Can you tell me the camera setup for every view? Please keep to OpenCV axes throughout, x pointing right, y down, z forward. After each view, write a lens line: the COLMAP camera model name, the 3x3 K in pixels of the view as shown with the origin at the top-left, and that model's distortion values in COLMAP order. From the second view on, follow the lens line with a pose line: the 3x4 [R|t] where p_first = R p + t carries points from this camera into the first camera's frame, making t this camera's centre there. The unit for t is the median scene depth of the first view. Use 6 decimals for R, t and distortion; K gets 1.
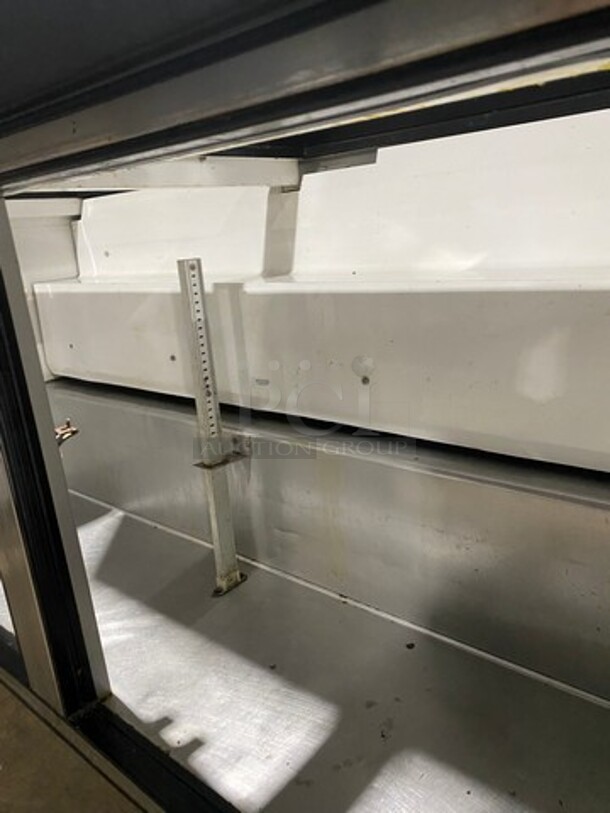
lens RADIAL K [[623.3, 0, 305.0], [0, 623.3, 408.5], [0, 0, 1]] dist [0.003168, 0.008075]
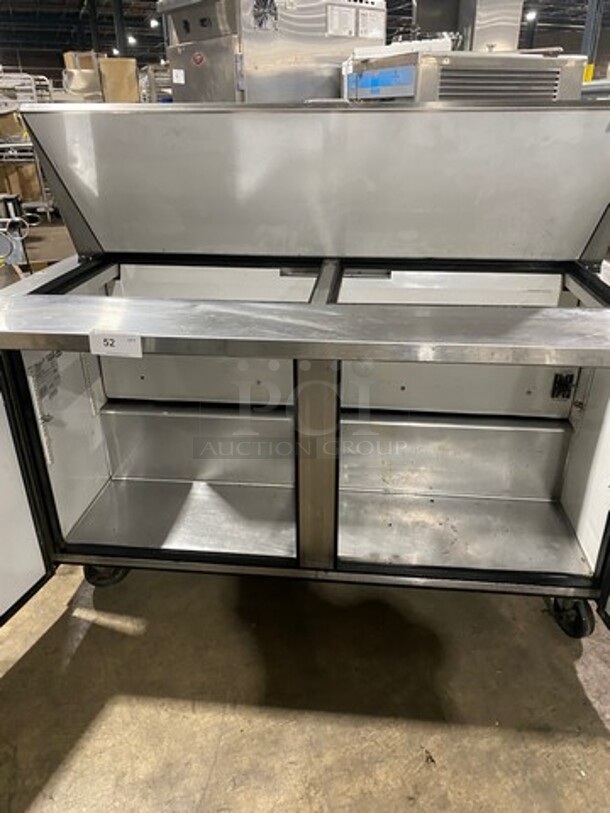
lens RADIAL K [[623.3, 0, 310.0], [0, 623.3, 409.6], [0, 0, 1]] dist [0.003168, 0.008075]
pose [[0.822176, -0.173752, 0.542067, -0.947529], [0.104242, 0.982130, 0.156699, -0.237006], [-0.559607, -0.072328, 0.825596, -0.416378]]
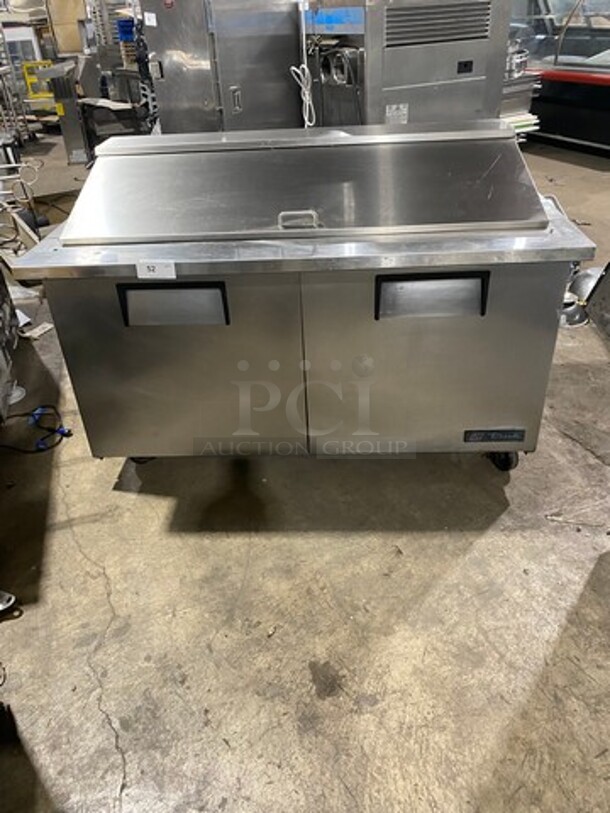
lens RADIAL K [[623.3, 0, 300.4], [0, 623.3, 399.6], [0, 0, 1]] dist [0.003168, 0.008075]
pose [[0.792065, -0.292810, 0.535626, -1.332723], [0.164829, 0.947443, 0.274194, -0.283480], [-0.587762, -0.128893, 0.798700, -0.877565]]
